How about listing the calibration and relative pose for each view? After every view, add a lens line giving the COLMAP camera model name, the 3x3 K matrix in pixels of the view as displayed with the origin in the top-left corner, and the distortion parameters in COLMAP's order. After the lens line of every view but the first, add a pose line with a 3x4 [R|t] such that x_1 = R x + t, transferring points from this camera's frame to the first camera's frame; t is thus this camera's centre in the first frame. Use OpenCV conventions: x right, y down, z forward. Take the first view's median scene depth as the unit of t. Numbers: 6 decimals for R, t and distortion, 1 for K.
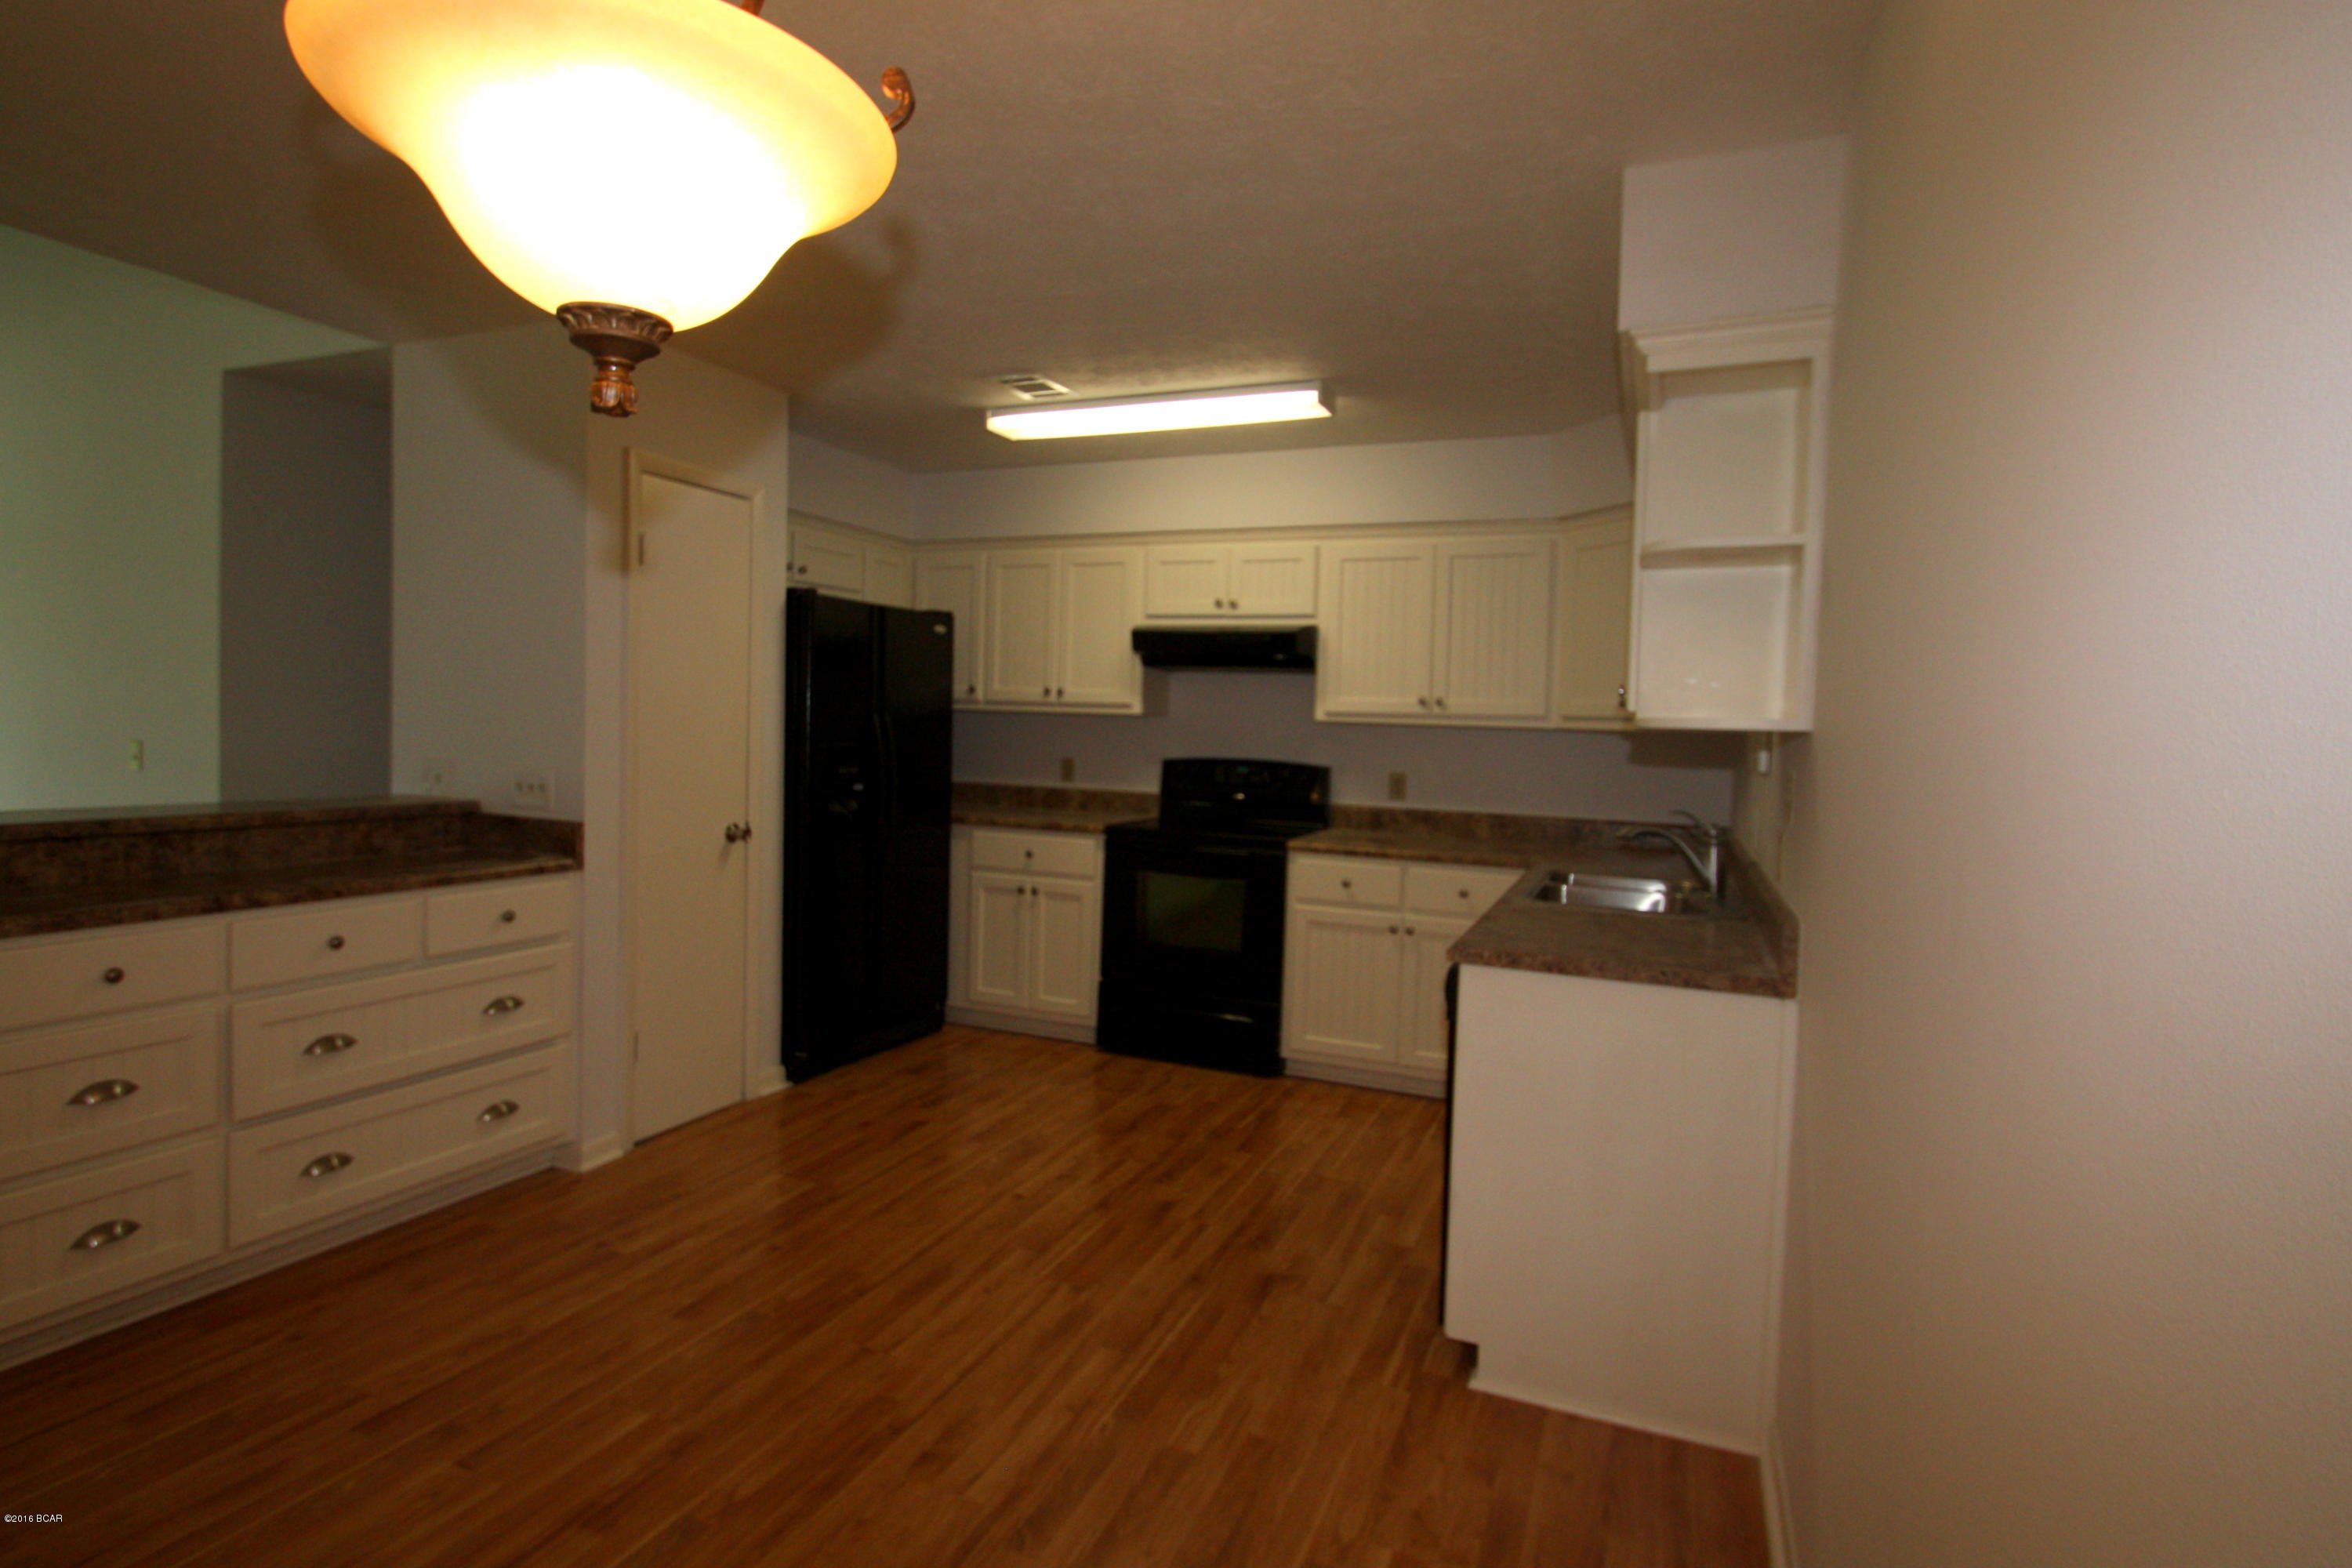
lens RADIAL K [[1166.3, 0, 1158.5], [0, 1166.3, 775.6], [0, 0, 1]] dist [0.003832, -0.006560]
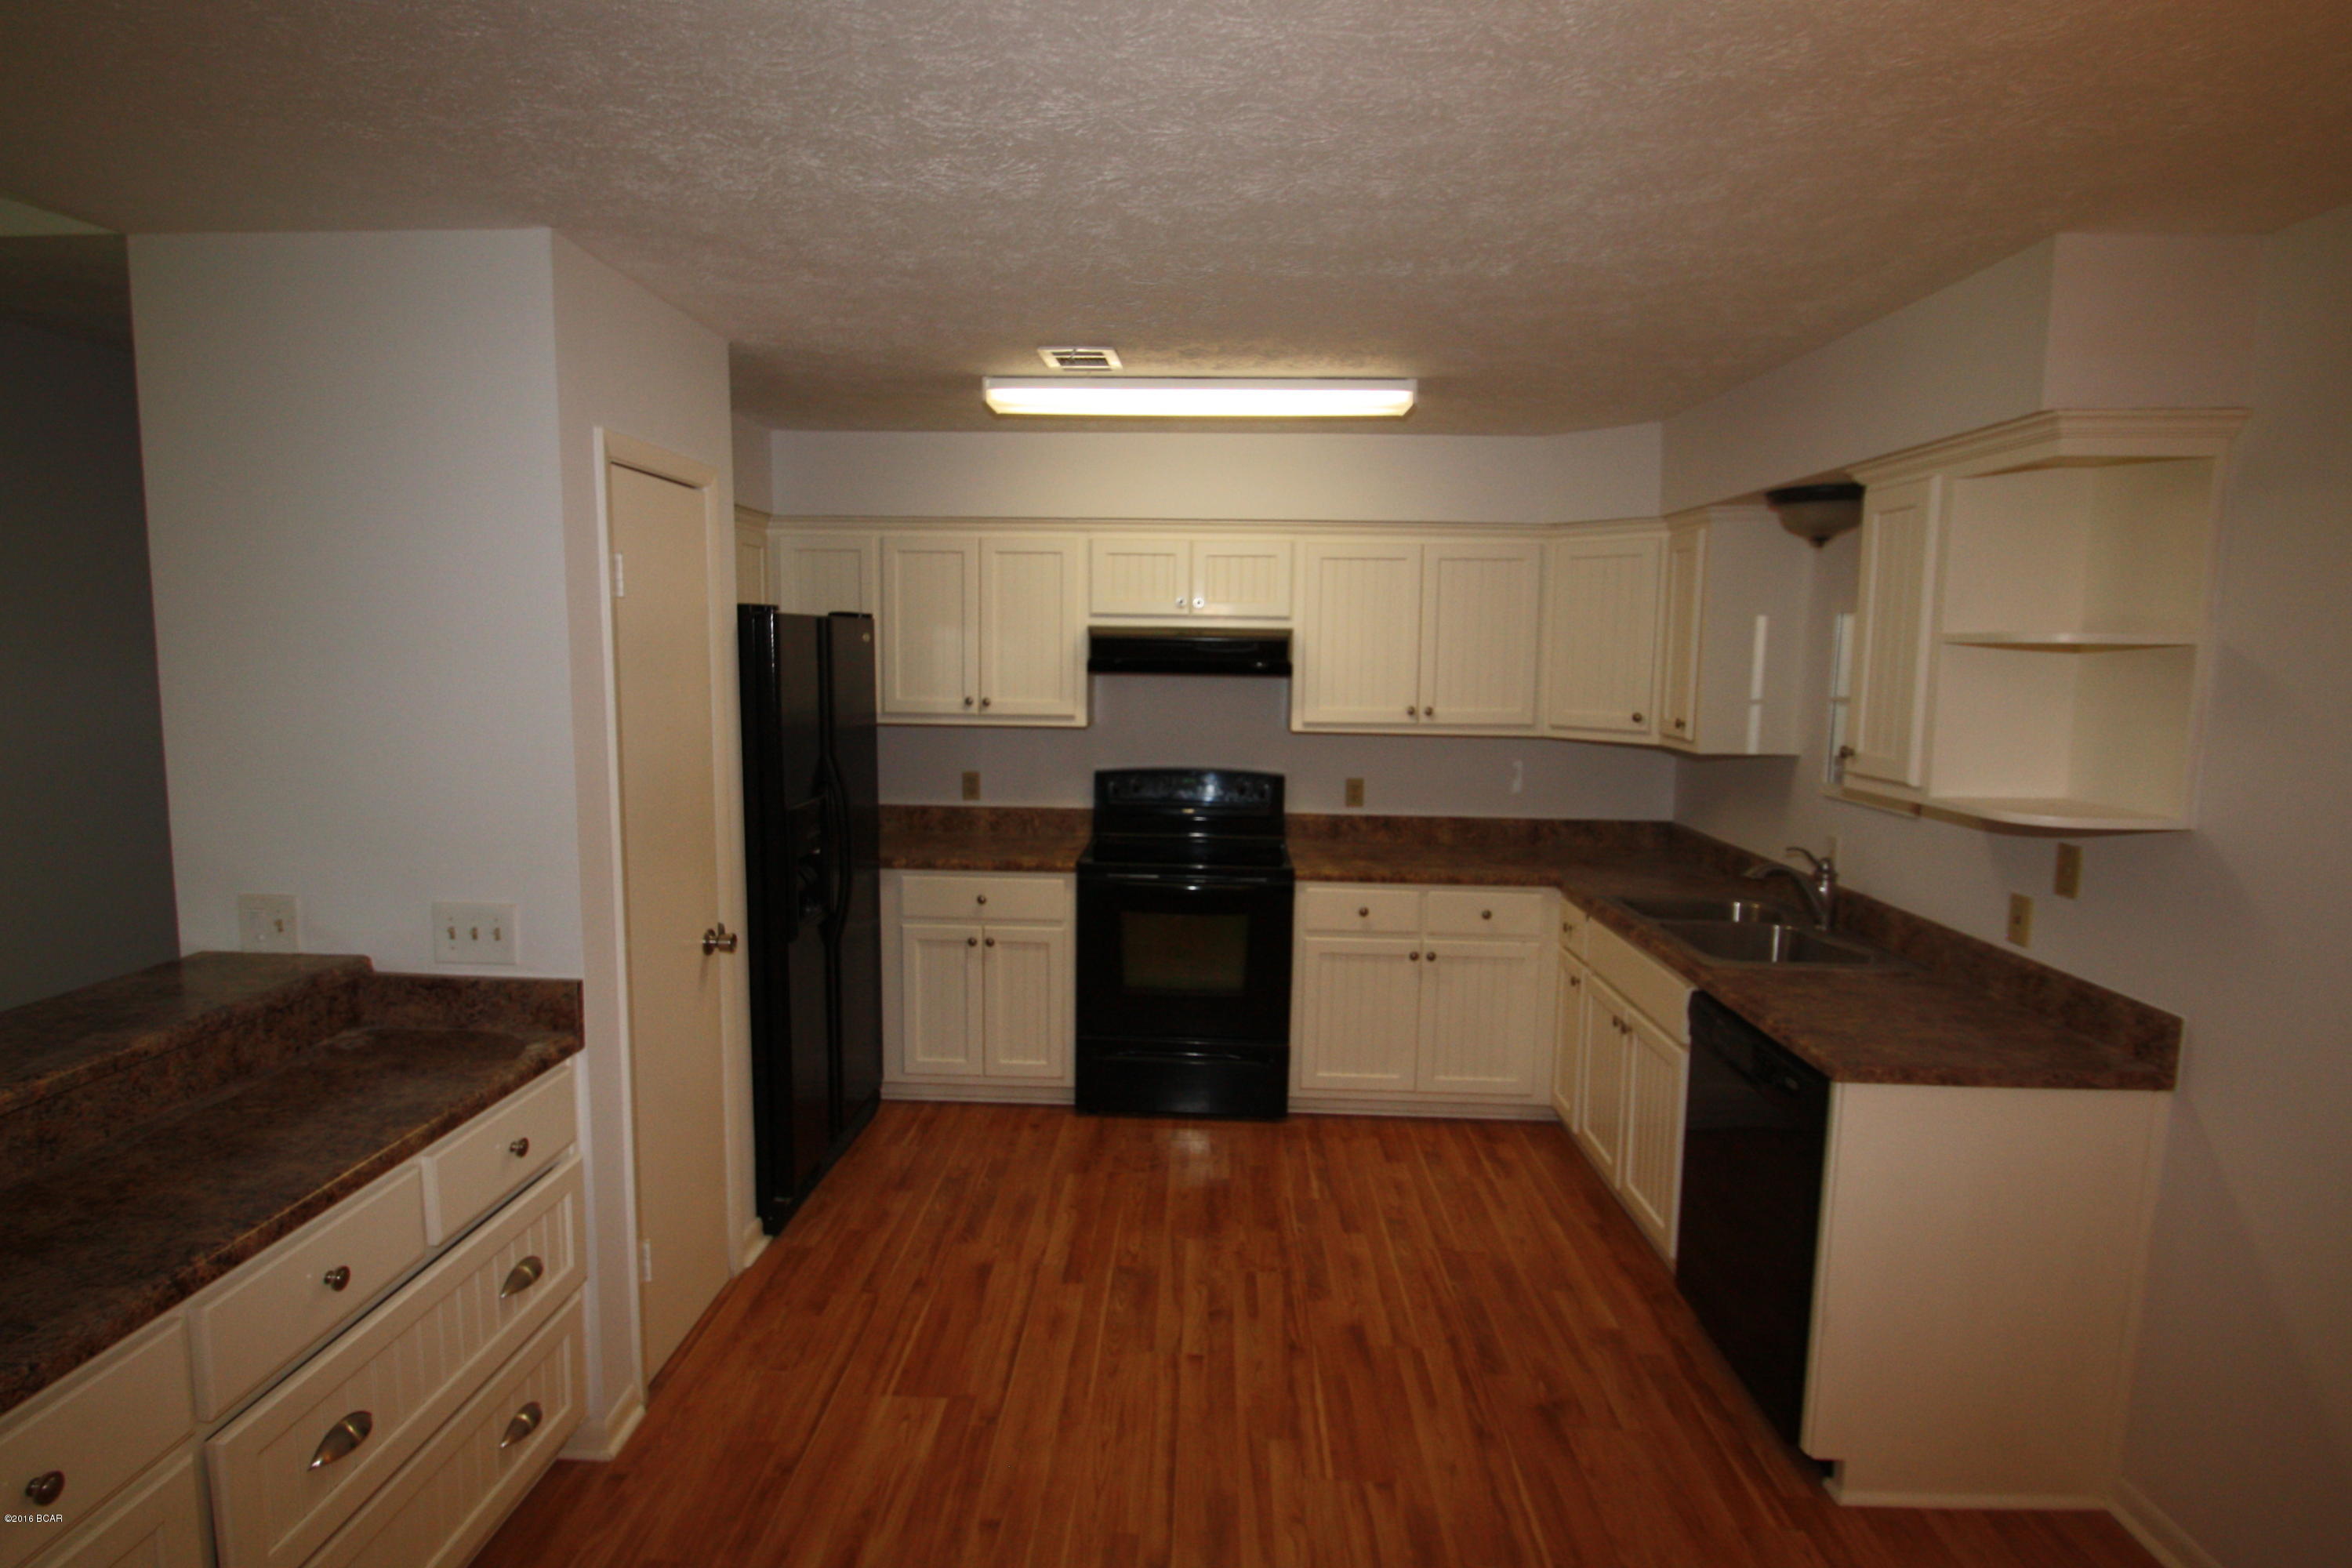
lens RADIAL K [[1166.3, 0, 1158.4], [0, 1166.3, 774.1], [0, 0, 1]] dist [0.003832, -0.006560]
pose [[0.935610, -0.056339, 0.348511, -0.315112], [0.031062, 0.996493, 0.077701, -0.096391], [-0.351666, -0.061872, 0.934079, 0.186190]]
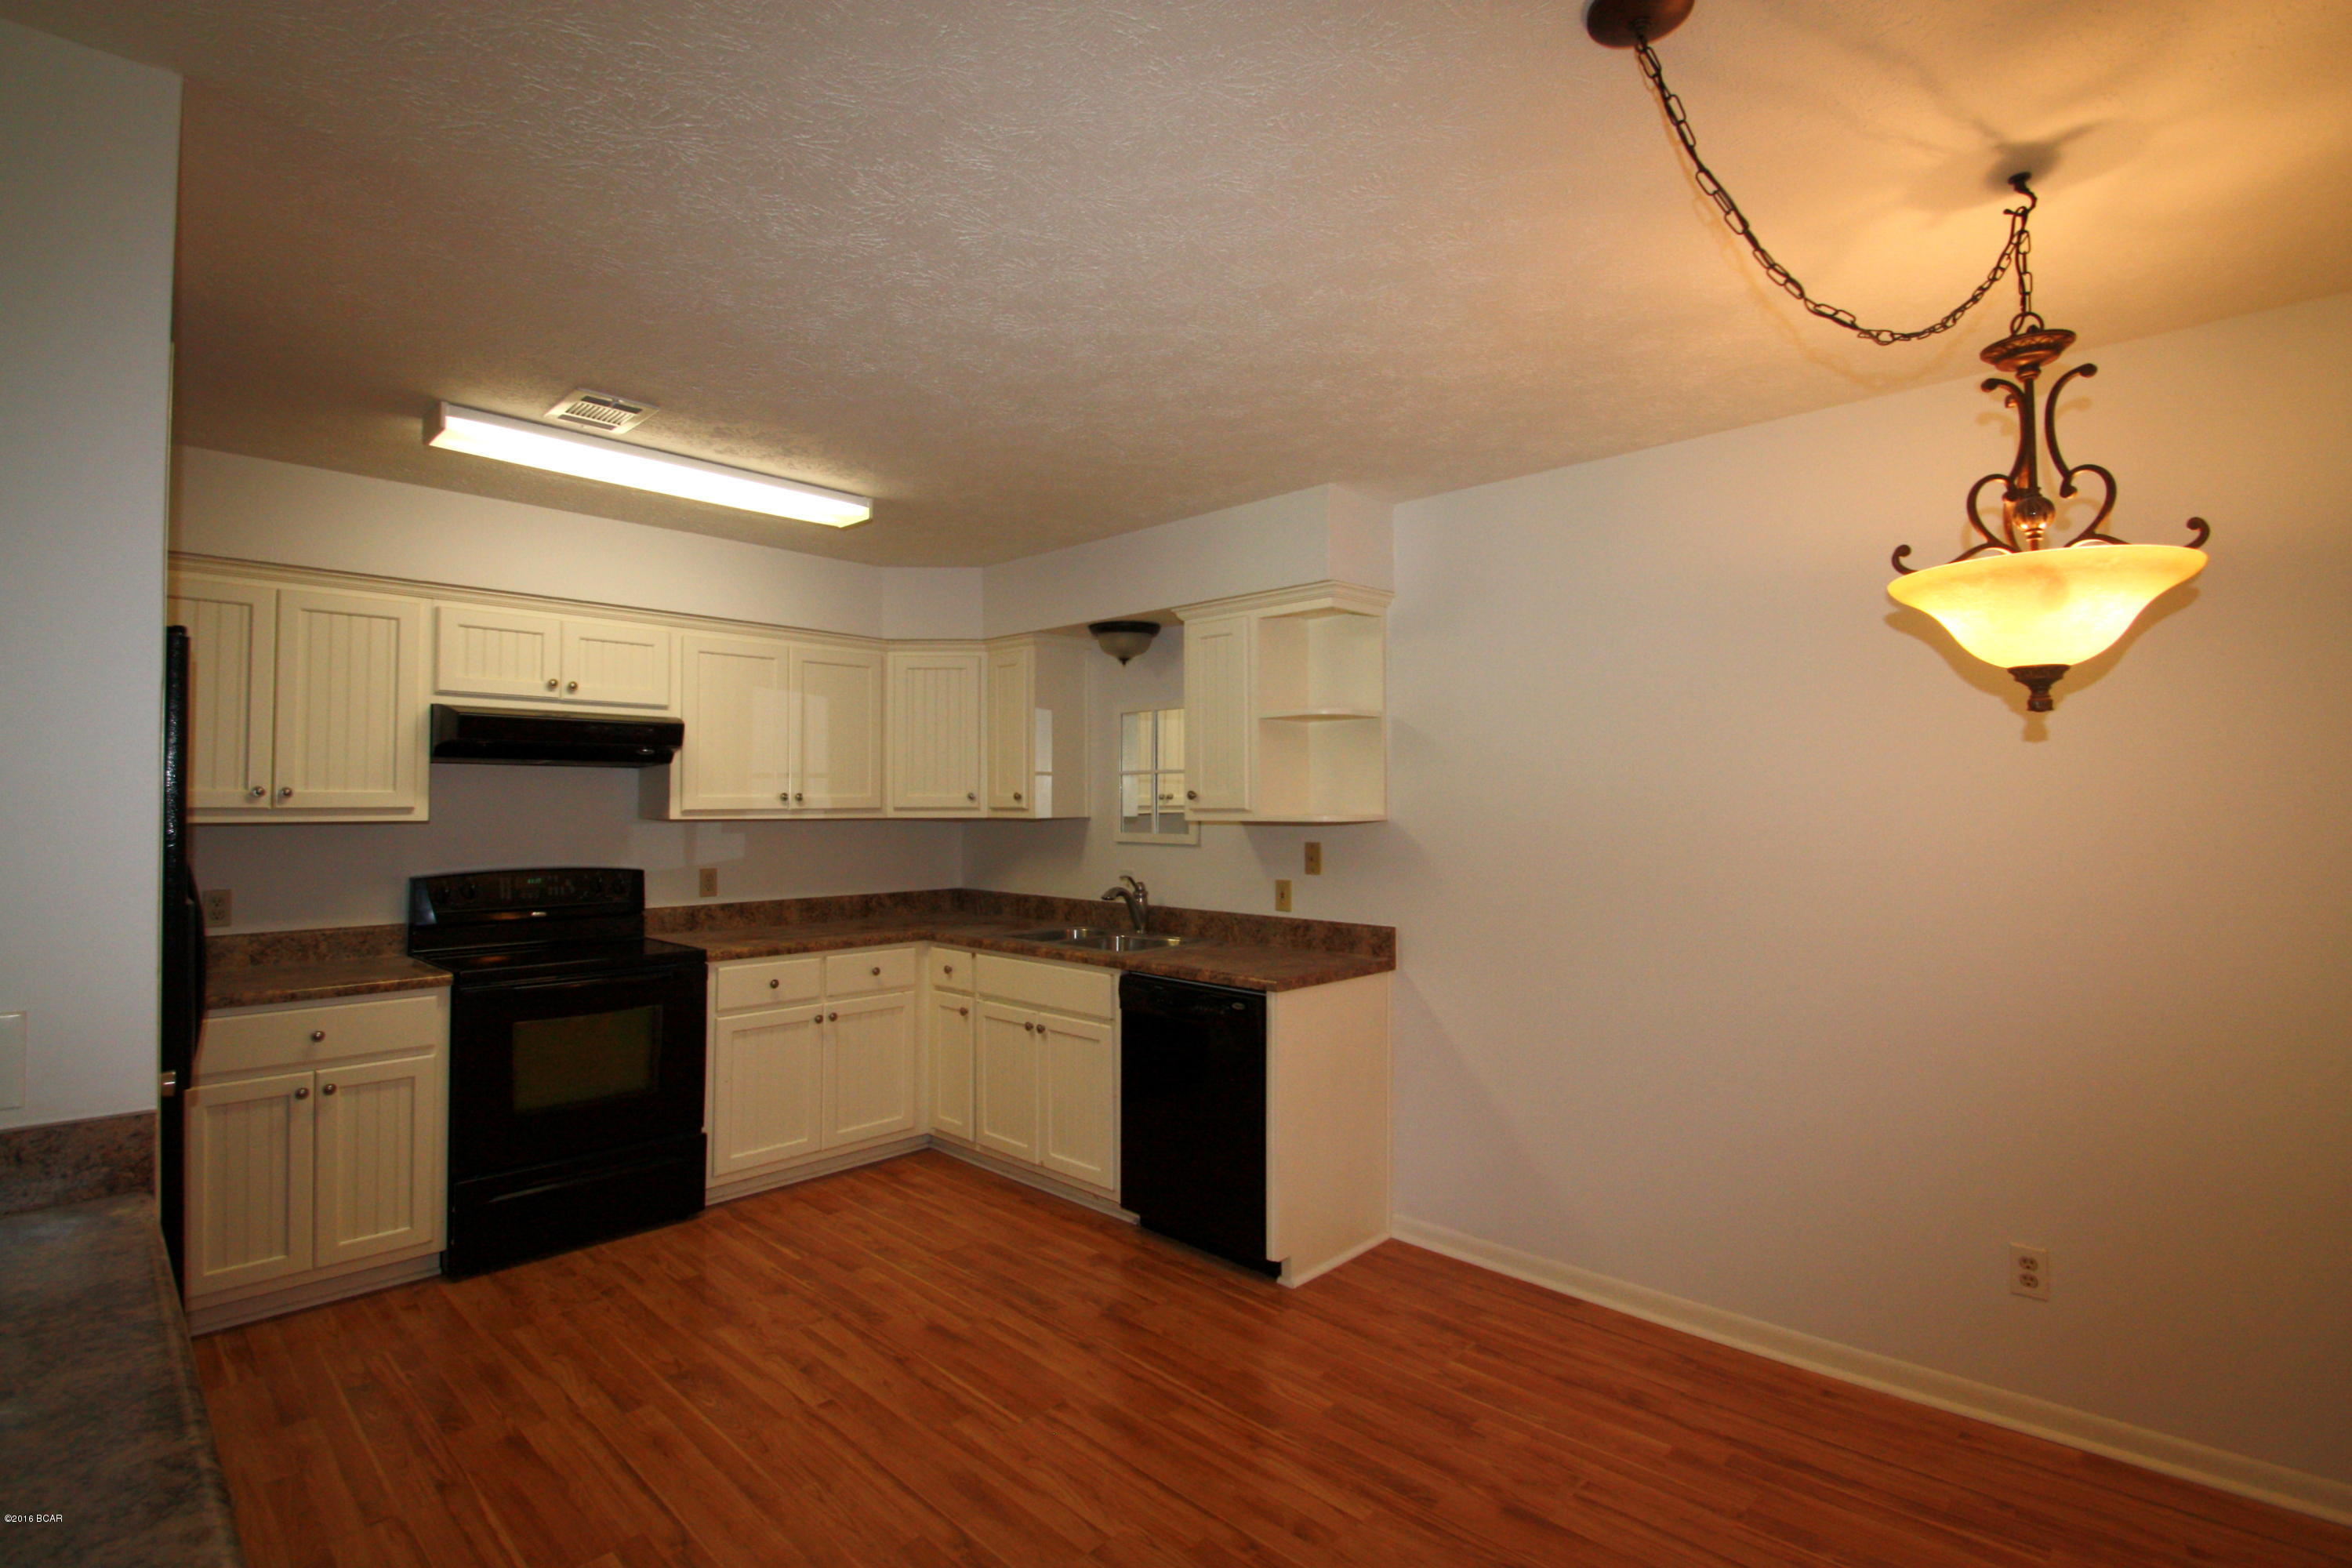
lens RADIAL K [[1096.1, 0, 1151.9], [0, 1096.1, 779.5], [0, 0, 1]] dist [0.000018, -0.001088]
pose [[0.370309, -0.010219, 0.928853, -0.579243], [0.056130, 0.998358, -0.011394, -0.051692], [-0.927211, 0.056356, 0.370274, 0.350461]]
